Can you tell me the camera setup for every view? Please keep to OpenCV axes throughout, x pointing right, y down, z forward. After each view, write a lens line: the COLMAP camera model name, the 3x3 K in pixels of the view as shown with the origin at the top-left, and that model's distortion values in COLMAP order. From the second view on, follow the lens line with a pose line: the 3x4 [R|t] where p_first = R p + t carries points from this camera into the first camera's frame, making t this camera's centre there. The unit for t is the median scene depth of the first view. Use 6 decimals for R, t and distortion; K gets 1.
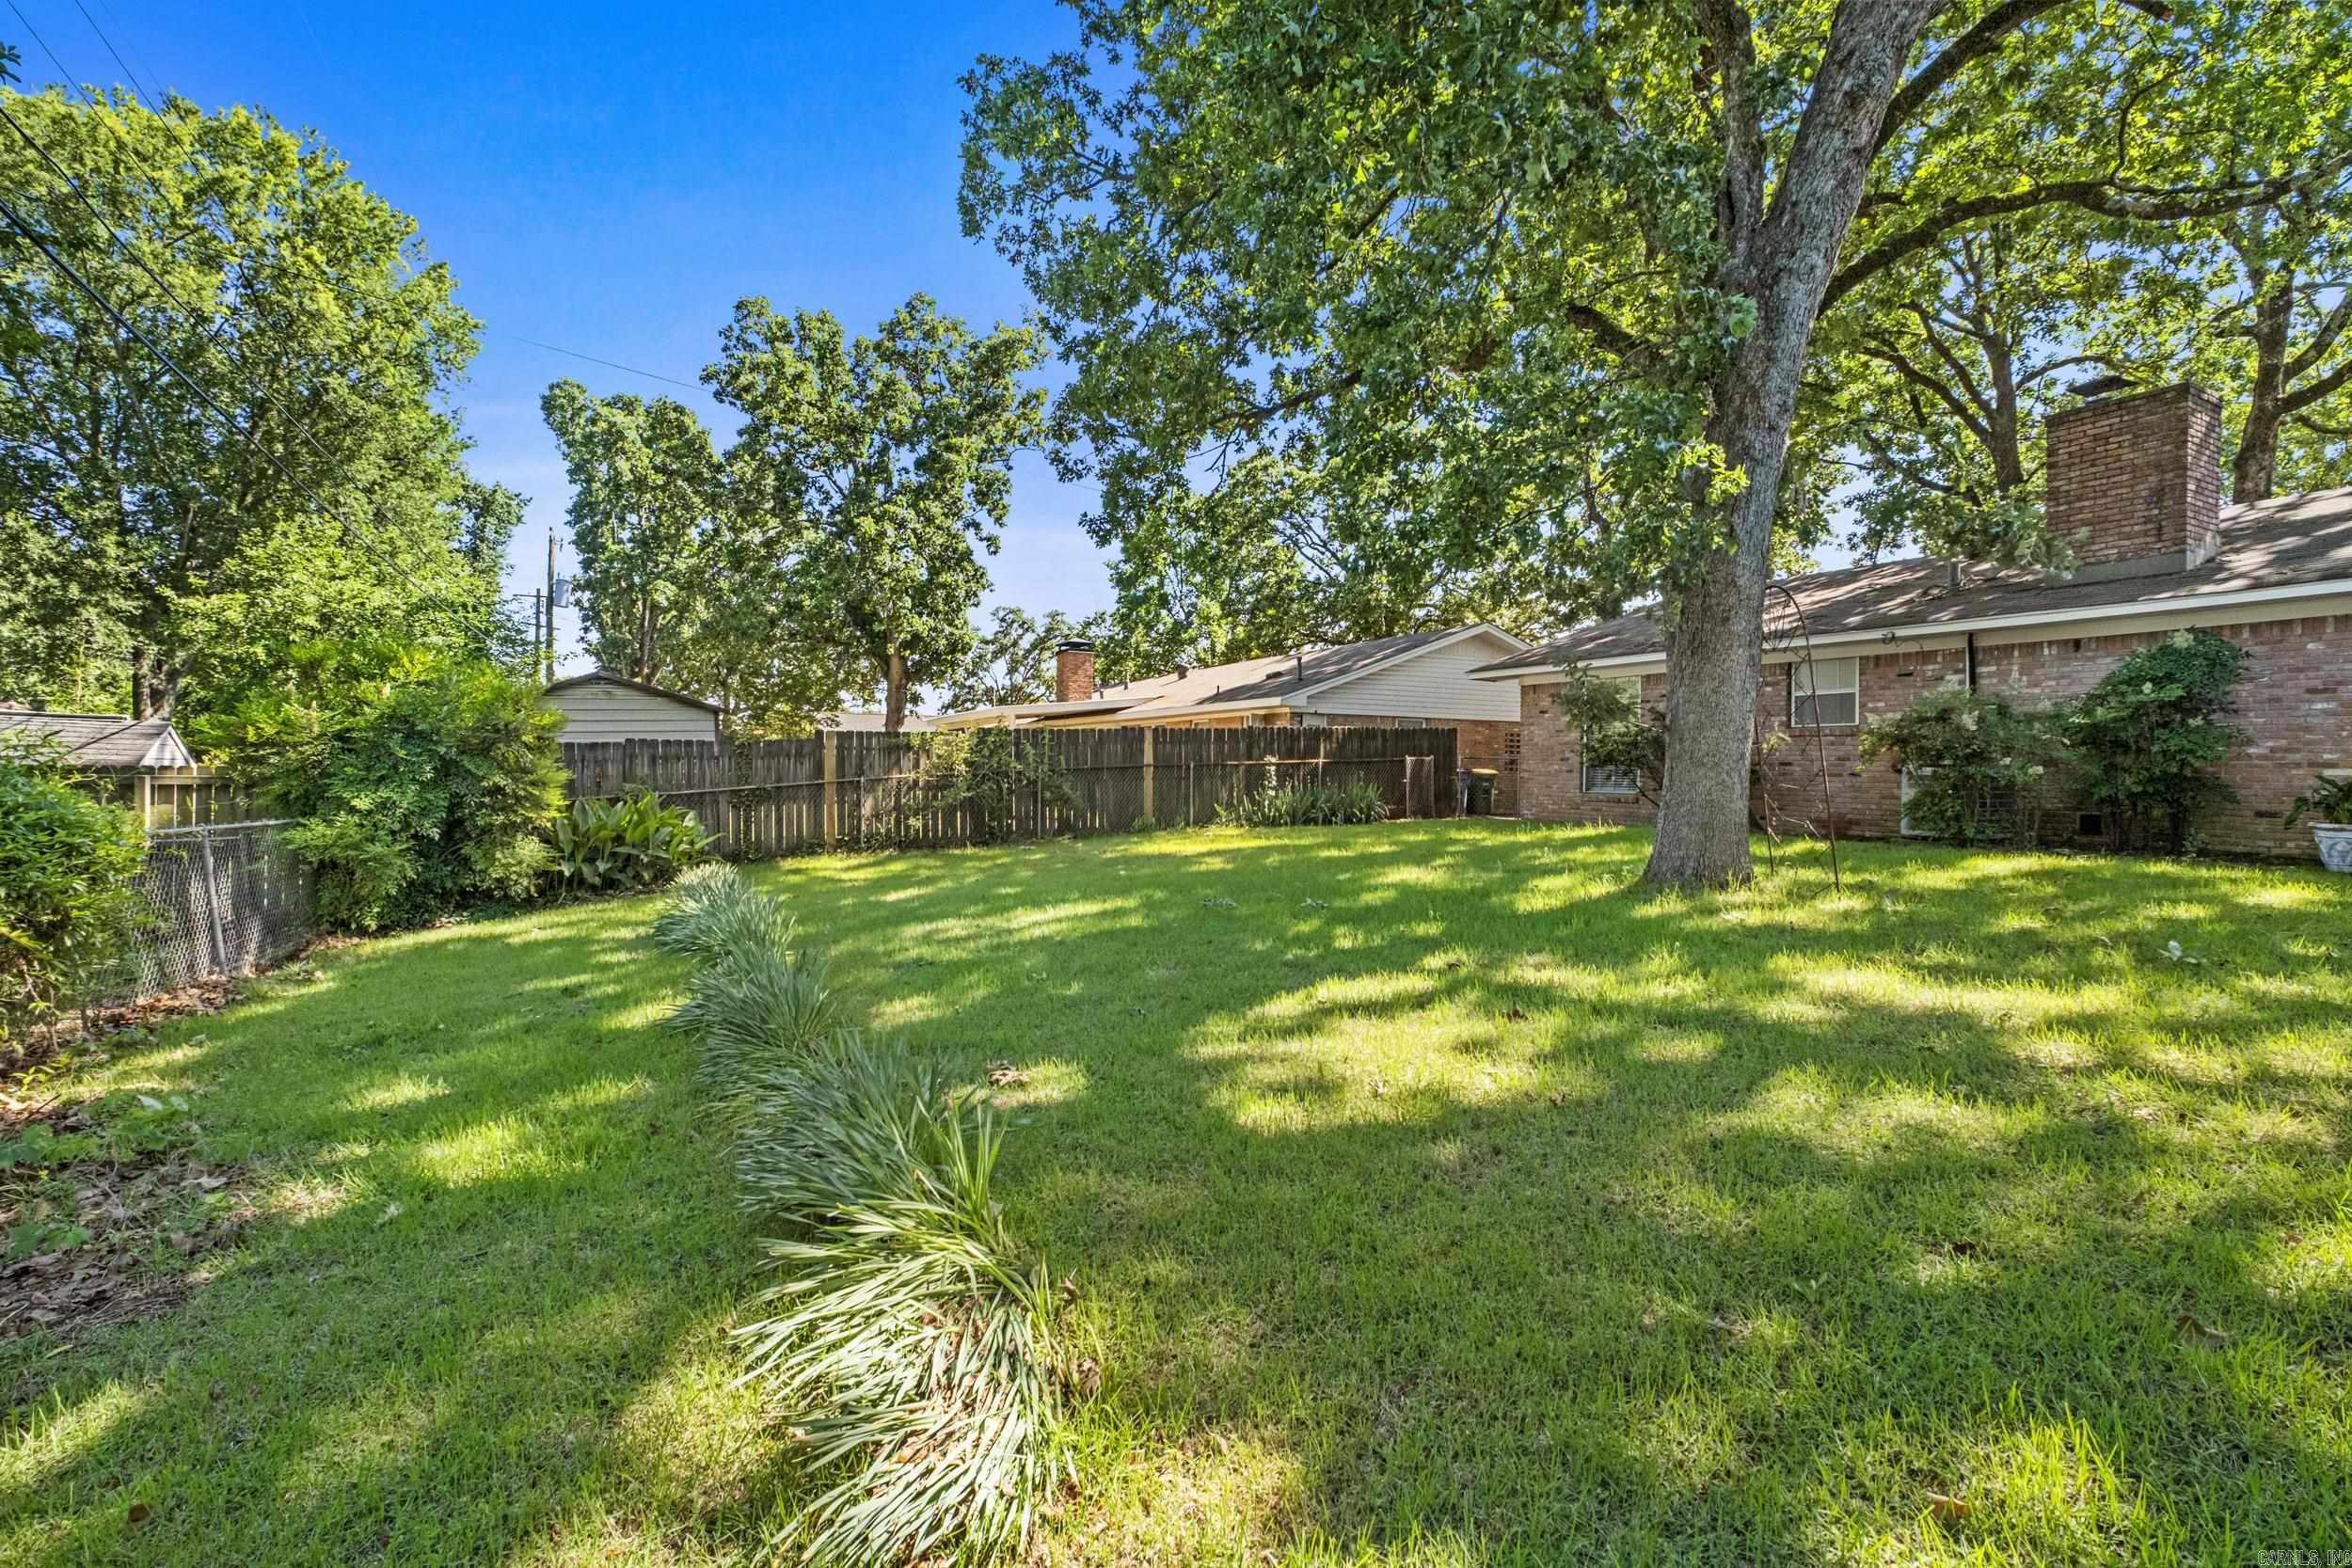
lens RADIAL K [[1018.3, 0, 1174.4], [0, 1018.3, 775.9], [0, 0, 1]] dist [-0.008704, 0.000532]
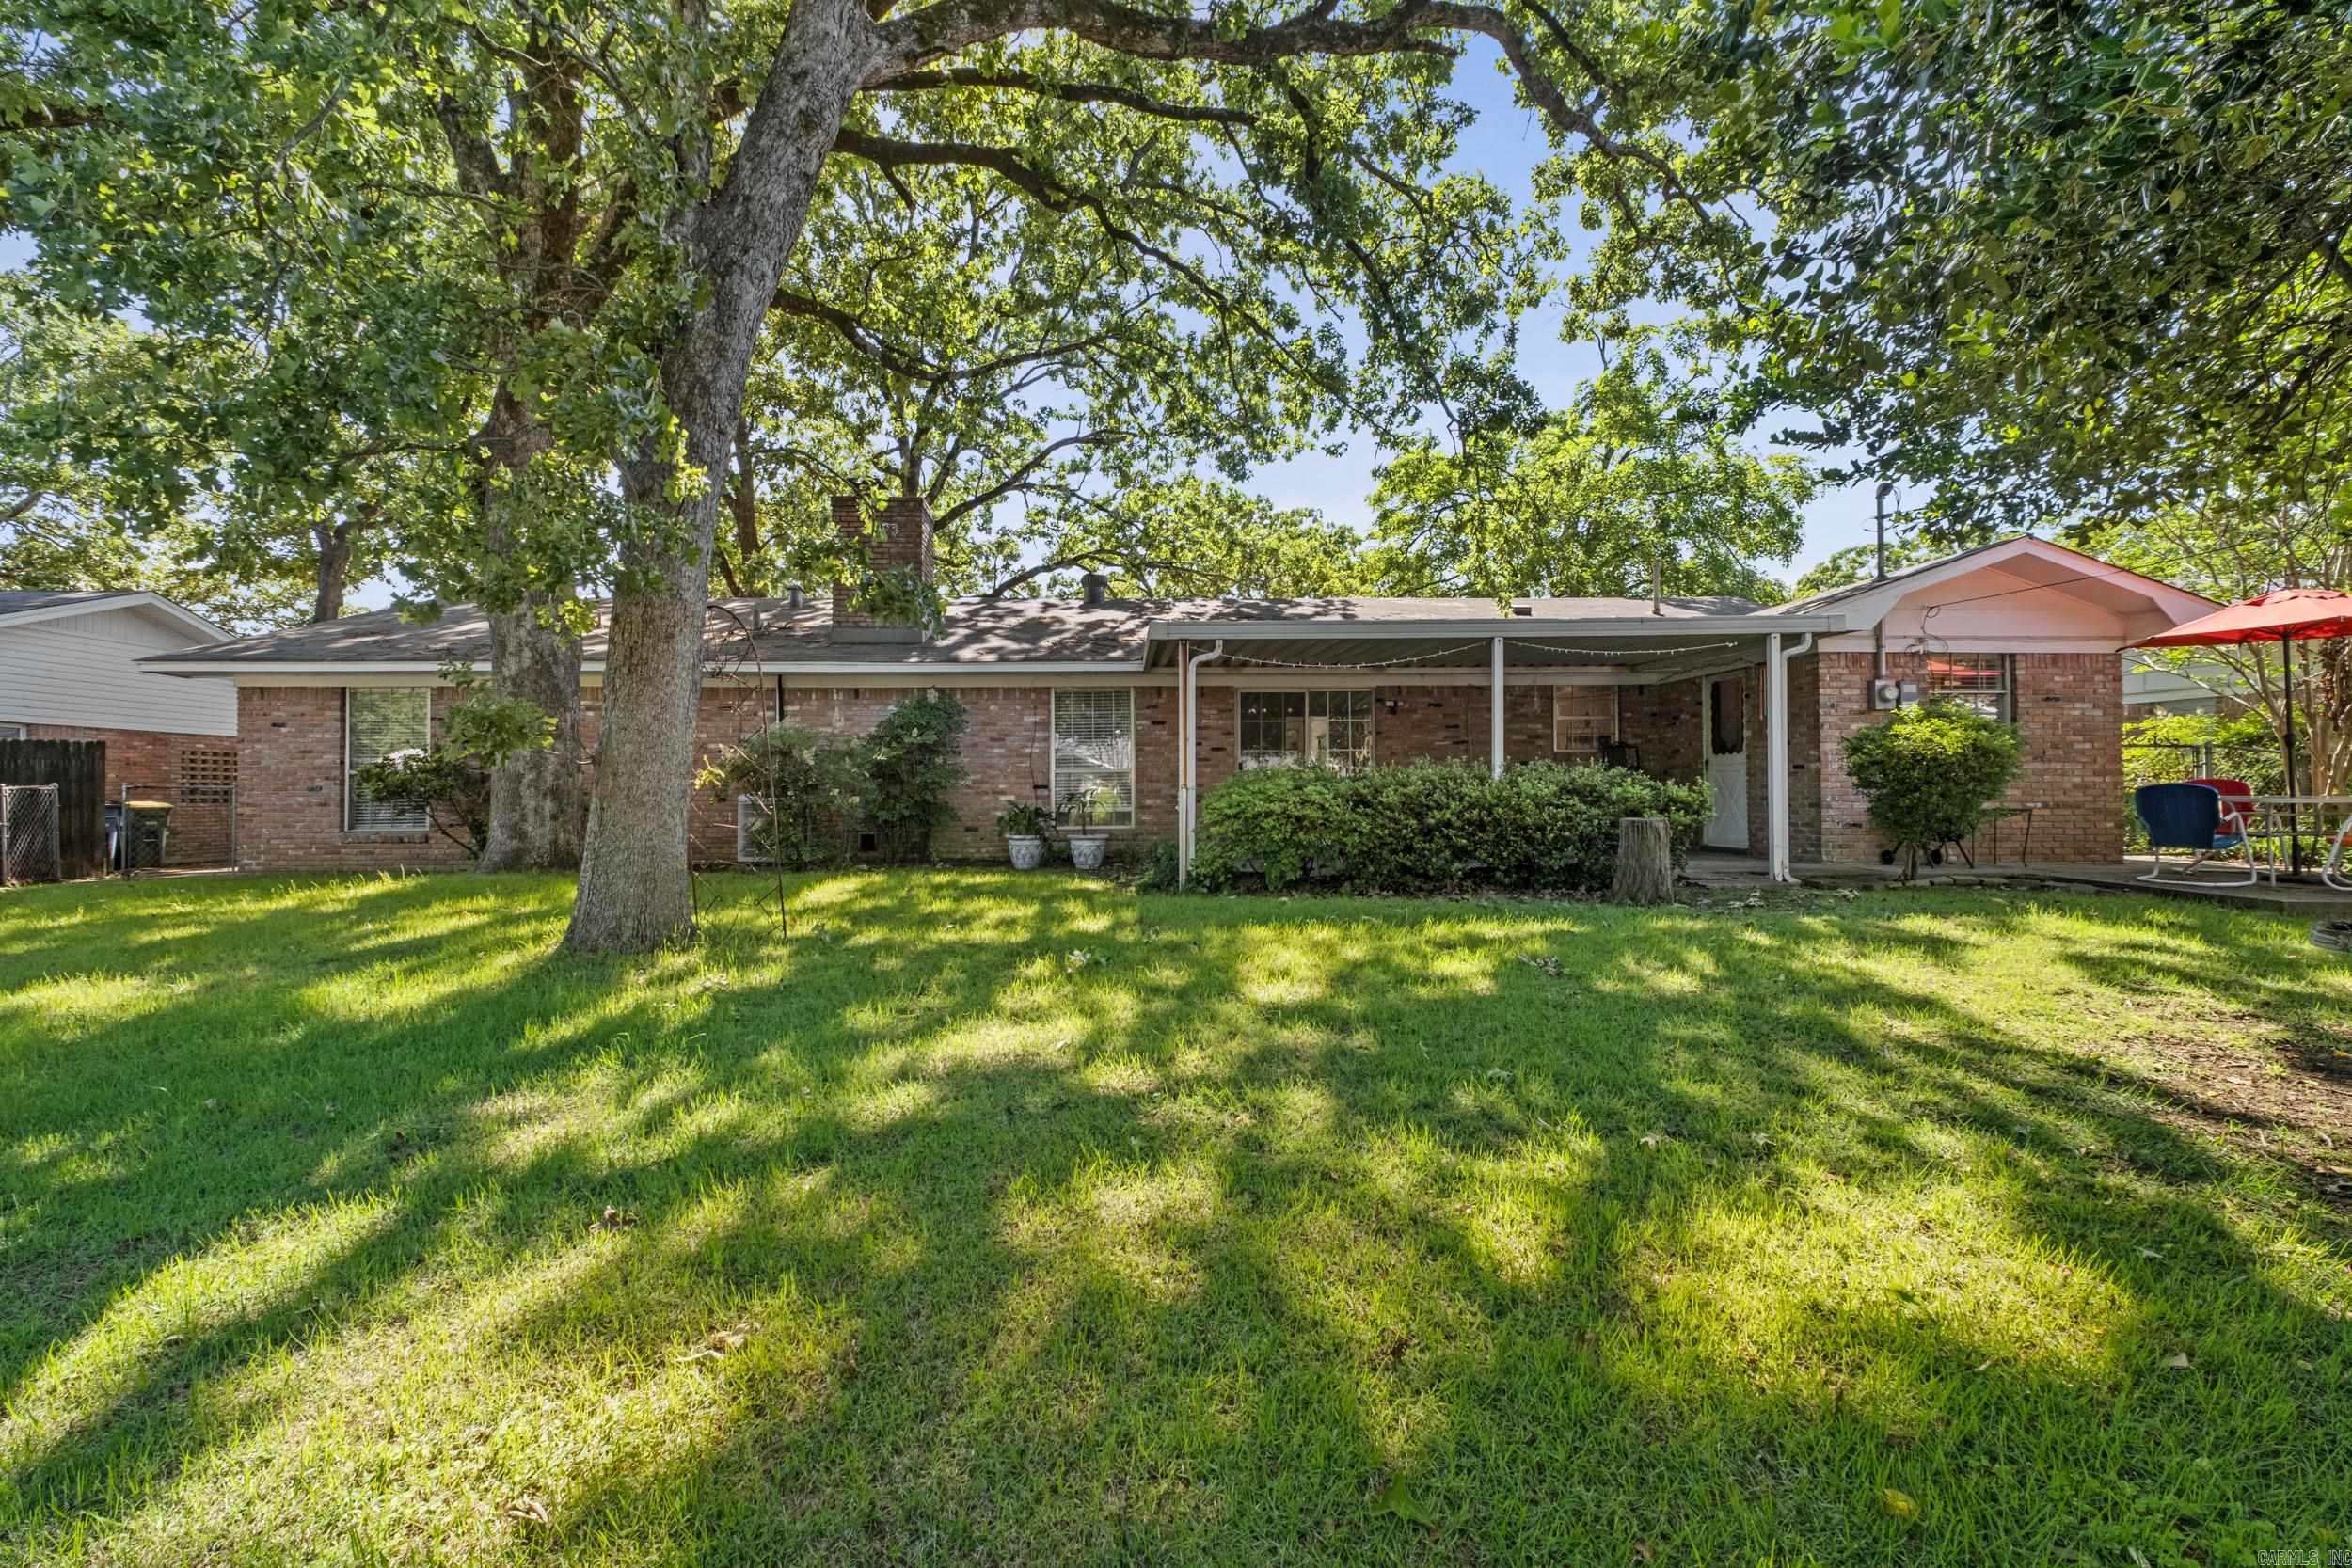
lens RADIAL K [[1018.3, 0, 1179.9], [0, 1018.3, 771.8], [0, 0, 1]] dist [-0.008704, 0.000532]
pose [[0.421147, 0.012137, 0.906911, -0.032404], [0.014598, 0.999690, -0.020157, -0.006602], [-0.906875, 0.021728, 0.420839, 0.138314]]
